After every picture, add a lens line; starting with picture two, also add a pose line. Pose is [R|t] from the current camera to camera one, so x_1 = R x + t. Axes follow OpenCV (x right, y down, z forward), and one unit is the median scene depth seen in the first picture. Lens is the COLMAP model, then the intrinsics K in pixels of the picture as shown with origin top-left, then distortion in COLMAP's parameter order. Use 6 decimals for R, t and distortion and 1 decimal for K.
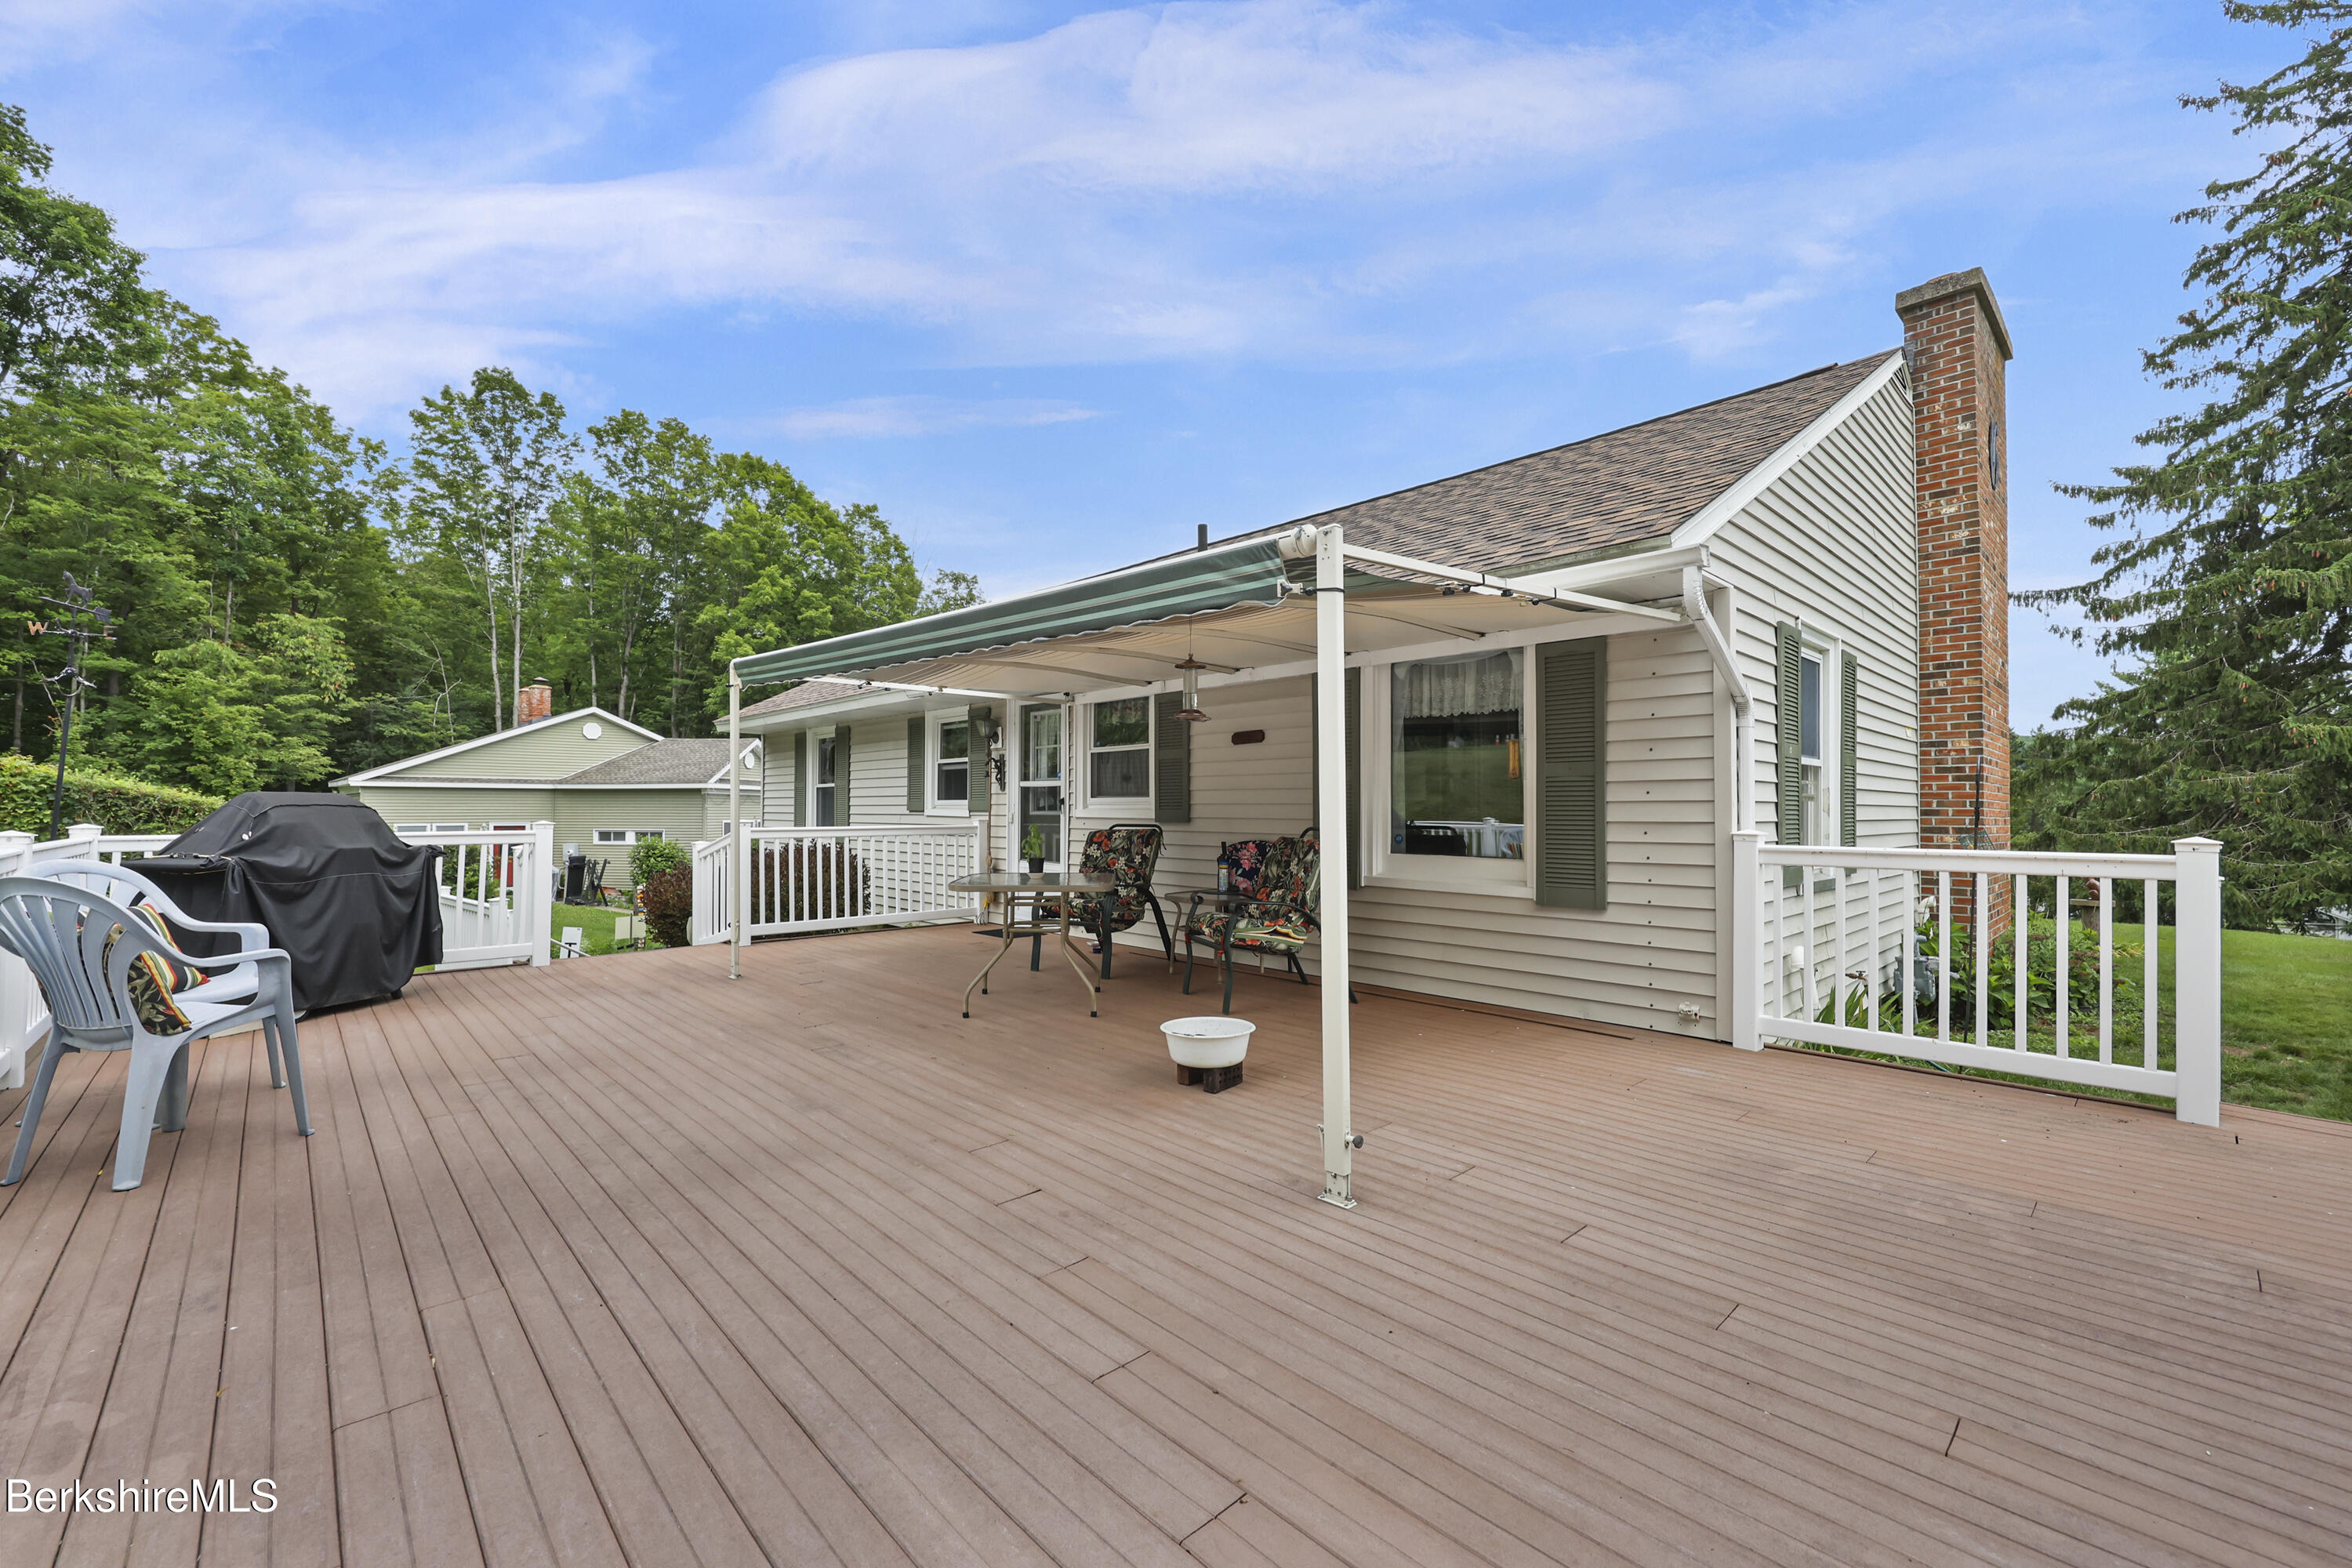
lens RADIAL K [[938.5, 0, 1181.6], [0, 938.5, 773.7], [0, 0, 1]] dist [0.012730, 0.000082]
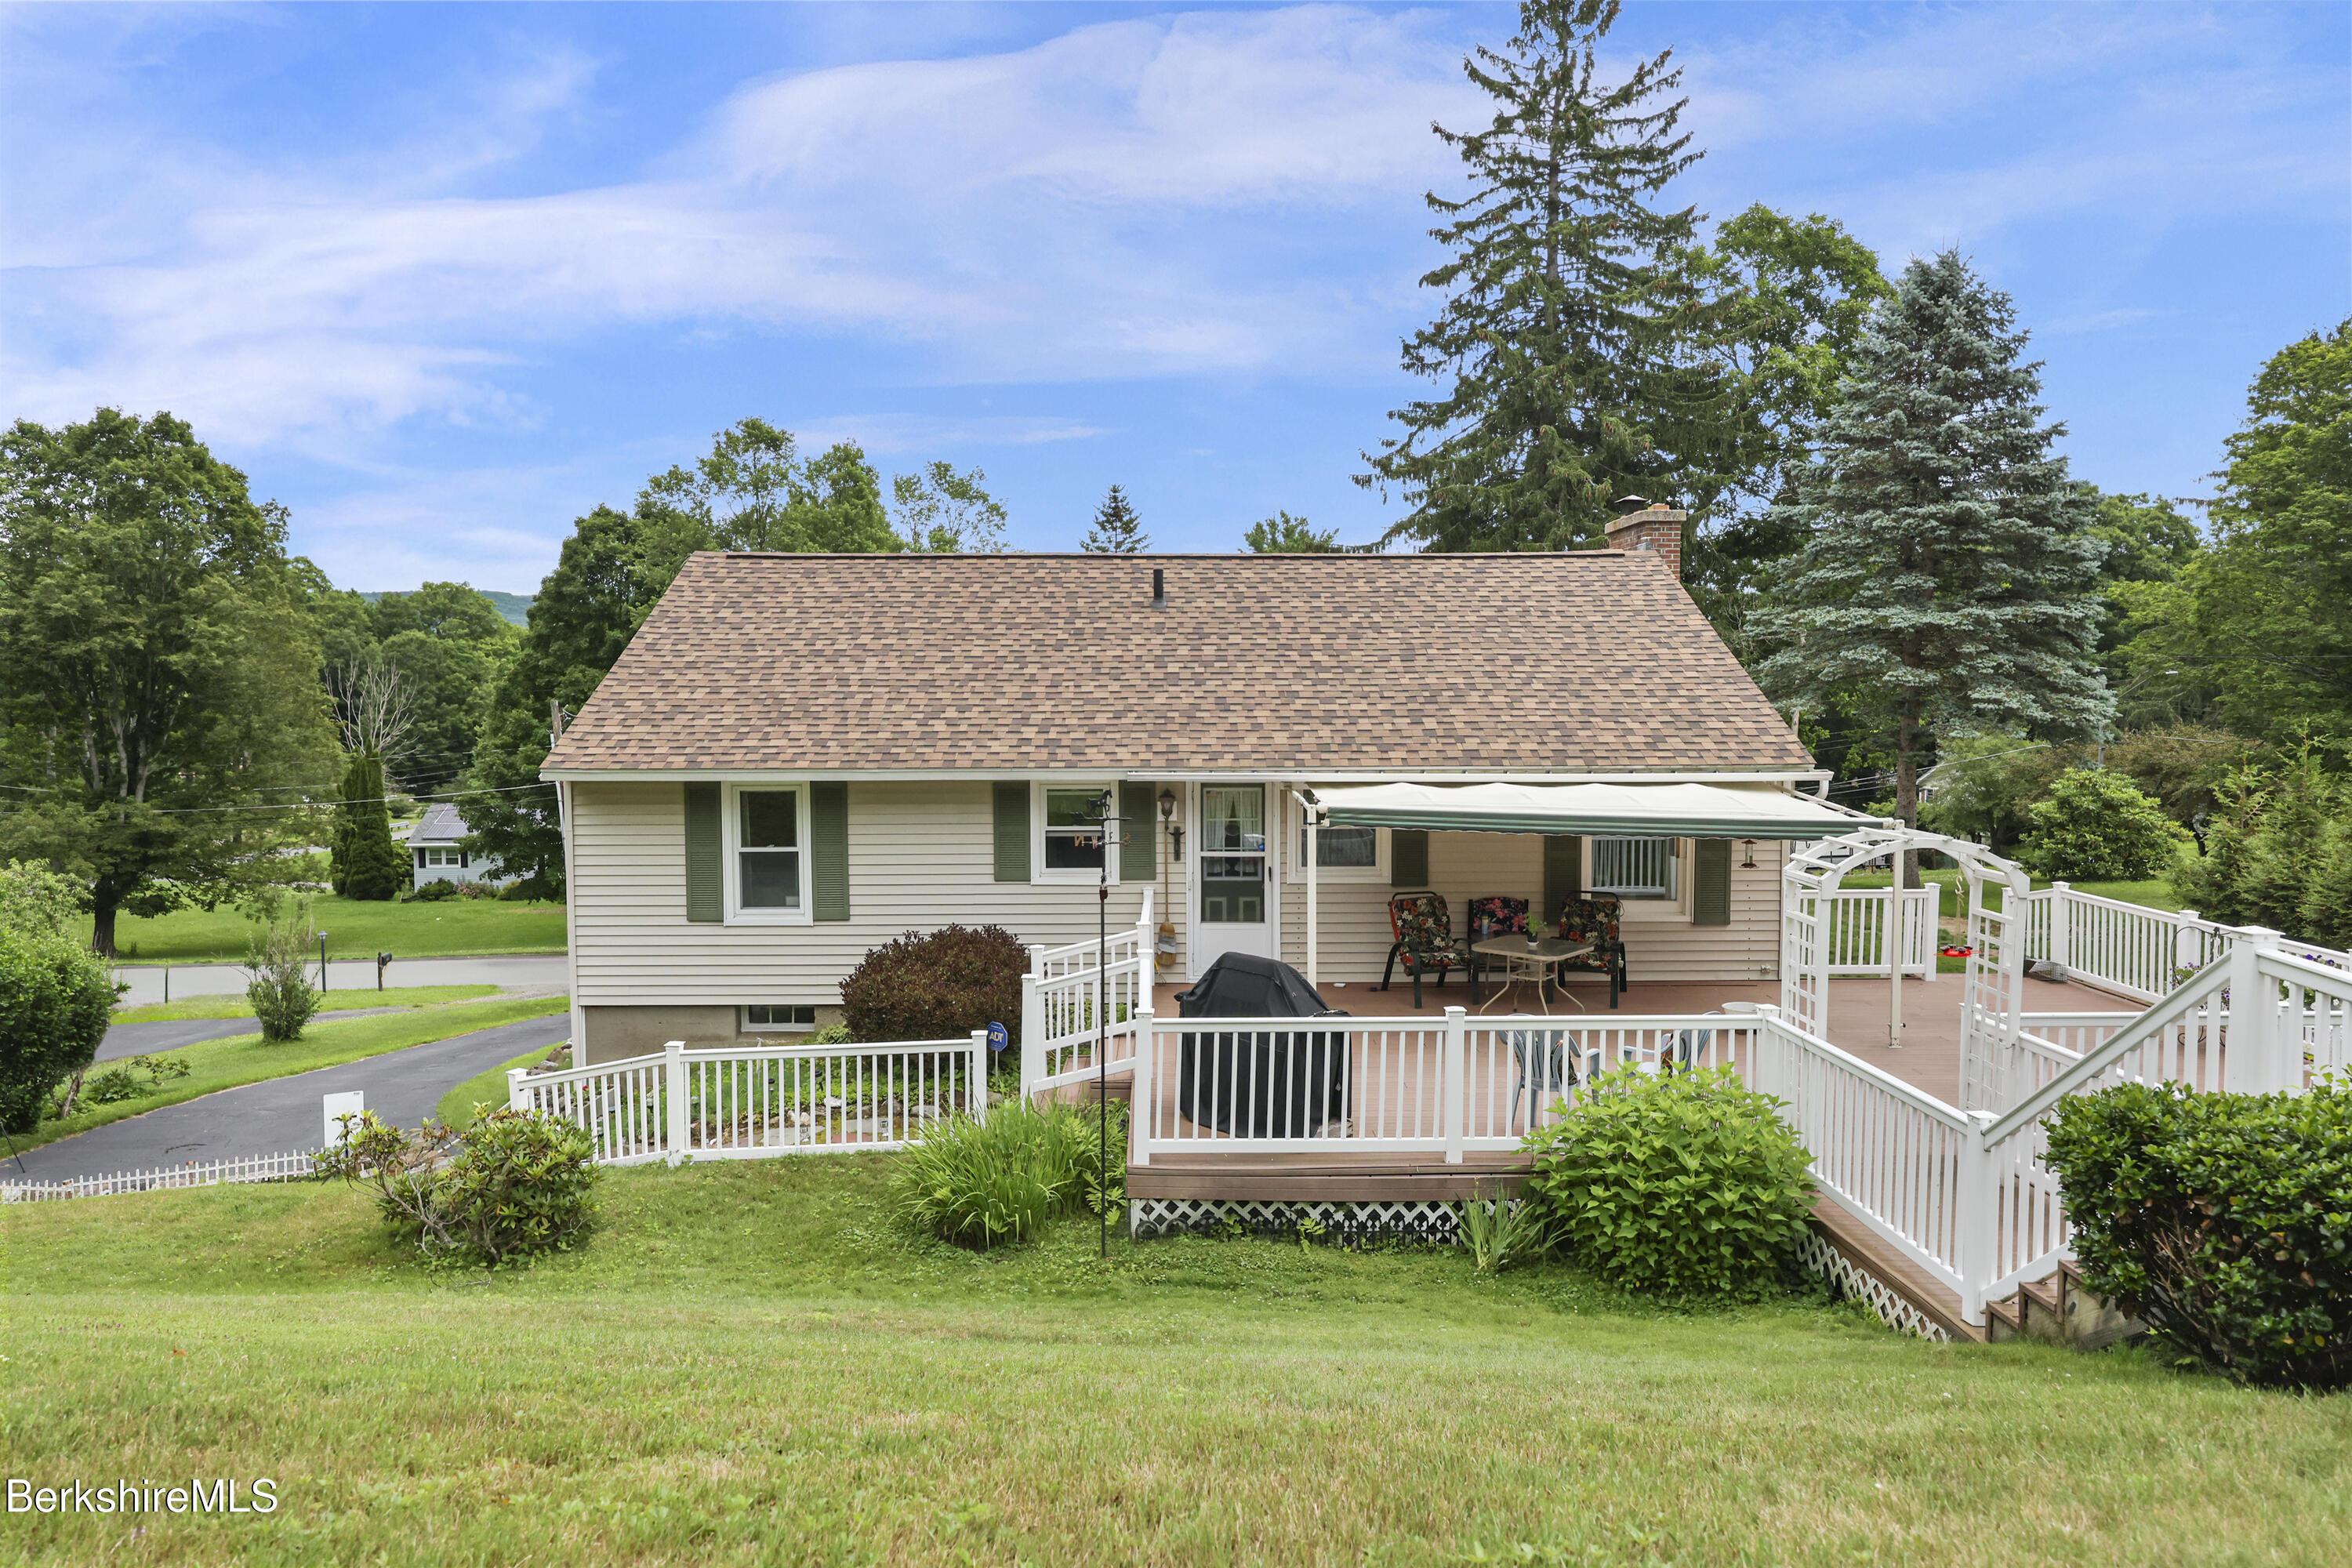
lens RADIAL K [[1495.0, 0, 1176.0], [0, 1495.0, 784.0], [0, 0, 1]] dist [0.000423, 0.001074]
pose [[0.684059, -0.052844, 0.727510, -0.538172], [-0.023328, 0.995277, 0.094229, -0.086223], [-0.729054, -0.081430, 0.679595, -0.056144]]
